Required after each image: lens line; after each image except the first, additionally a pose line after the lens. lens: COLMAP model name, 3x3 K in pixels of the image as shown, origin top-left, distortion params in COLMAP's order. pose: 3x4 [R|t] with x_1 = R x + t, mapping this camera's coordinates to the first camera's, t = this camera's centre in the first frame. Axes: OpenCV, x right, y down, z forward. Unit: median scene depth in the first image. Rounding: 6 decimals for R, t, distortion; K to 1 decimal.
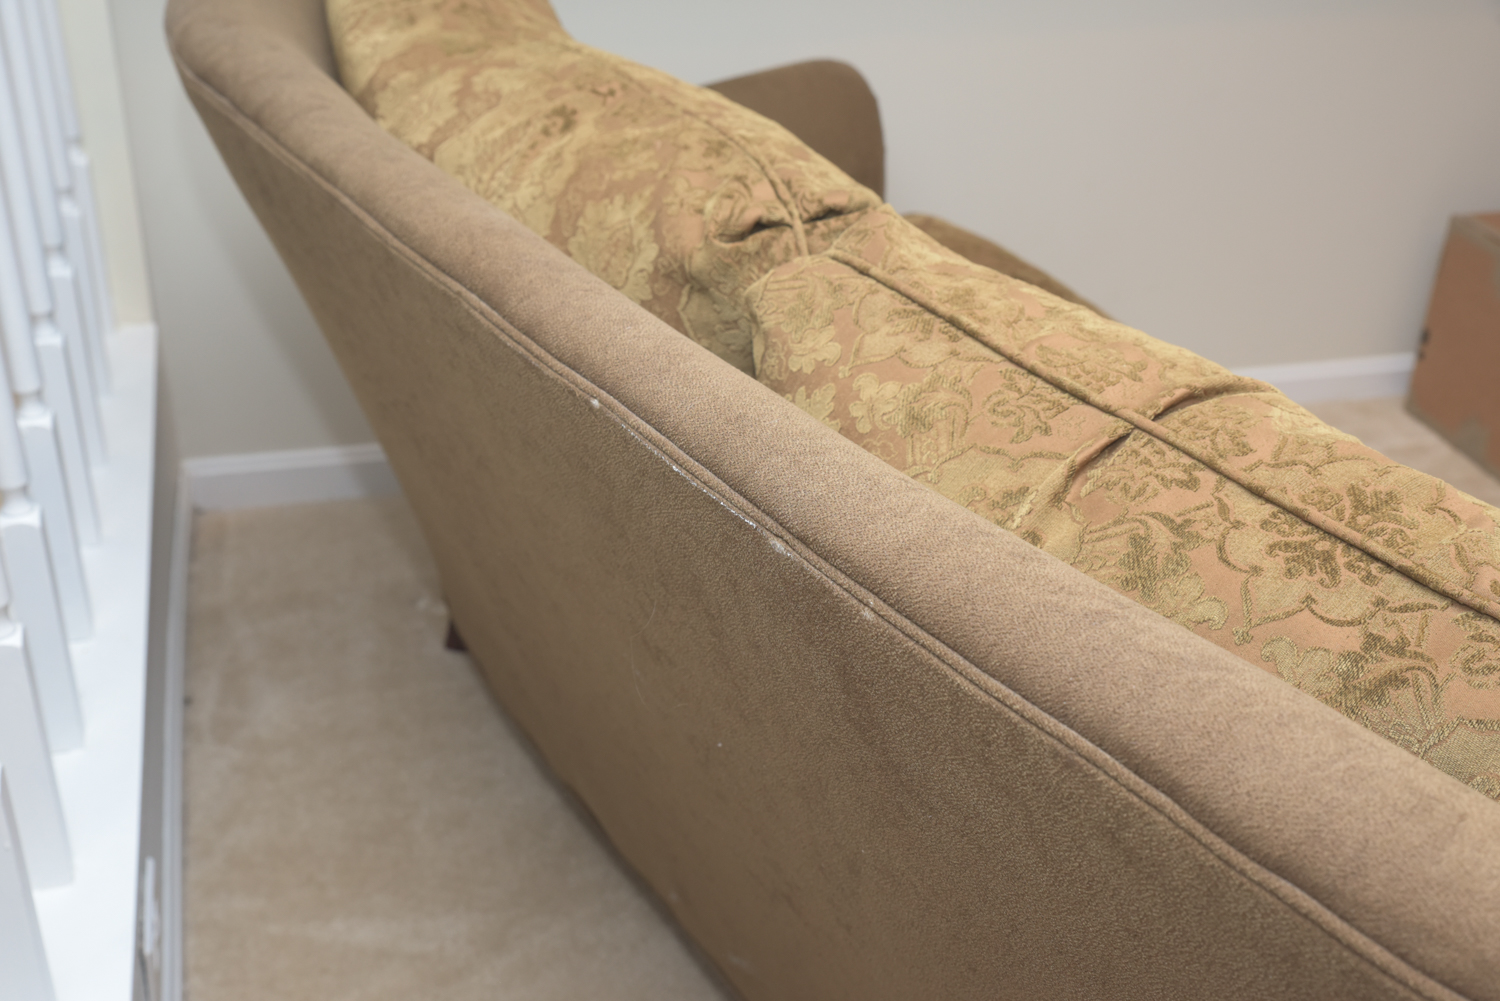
lens RADIAL K [[1721.6, 0, 750.0], [0, 1721.6, 500.5], [0, 0, 1]] dist [-0.011149, 0.005832]
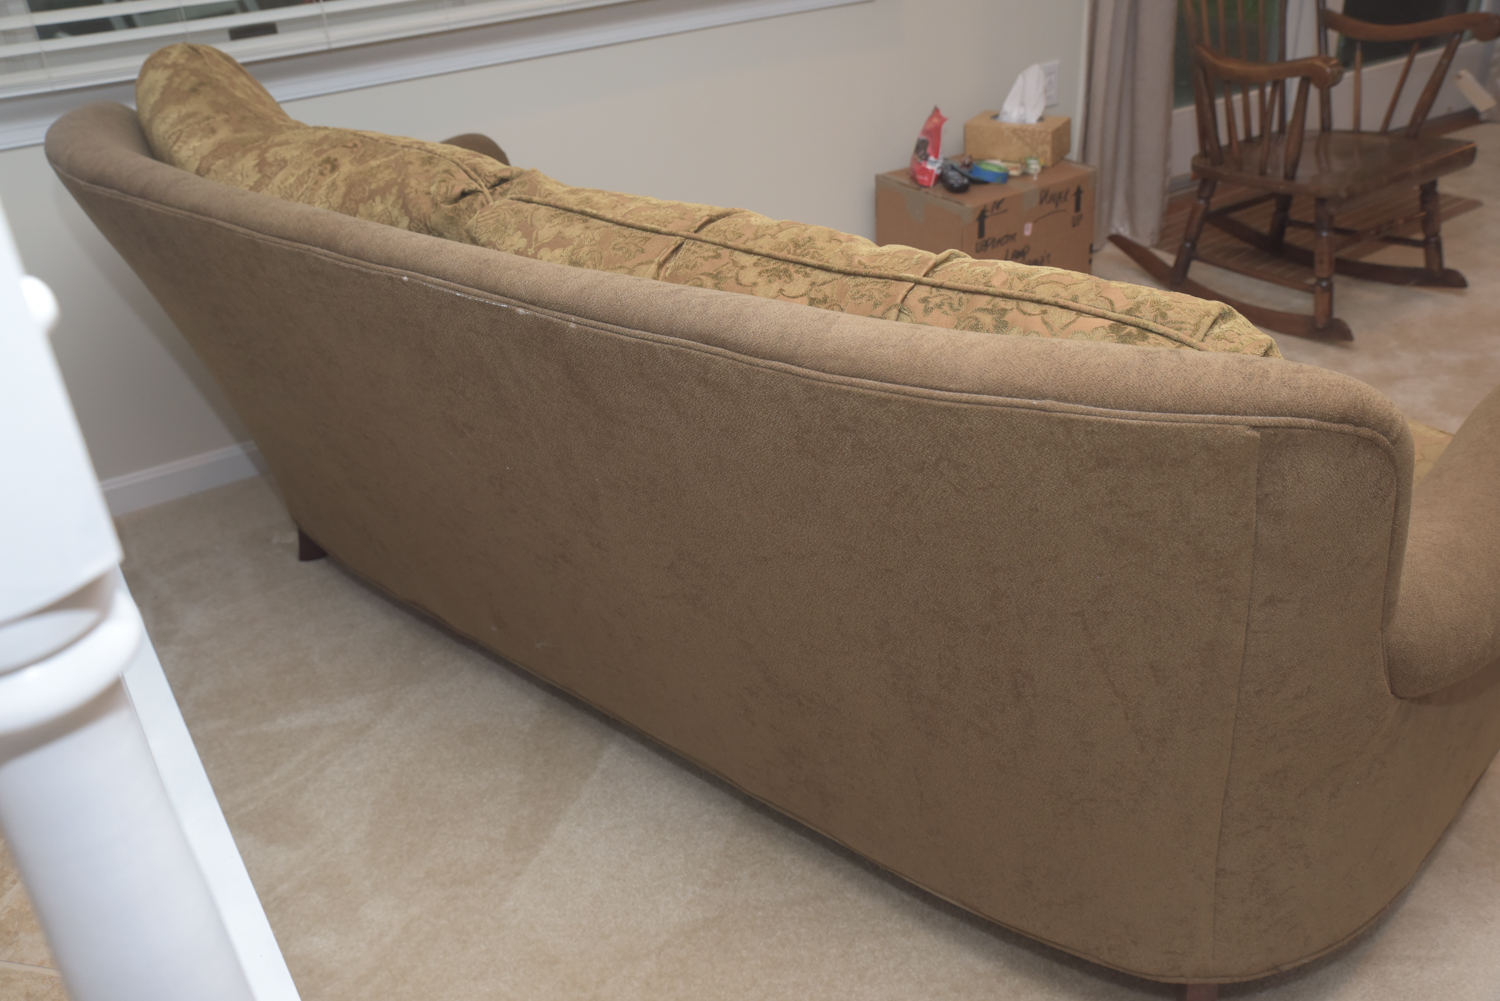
lens RADIAL K [[1334.9, 0, 750.0], [0, 1334.9, 500.5], [0, 0, 1]] dist [-0.095205, 0.107550]
pose [[0.952622, -0.216355, 0.213781, -0.076428], [0.217189, 0.975927, 0.019867, 0.190664], [-0.212933, 0.027505, 0.976680, -0.392370]]
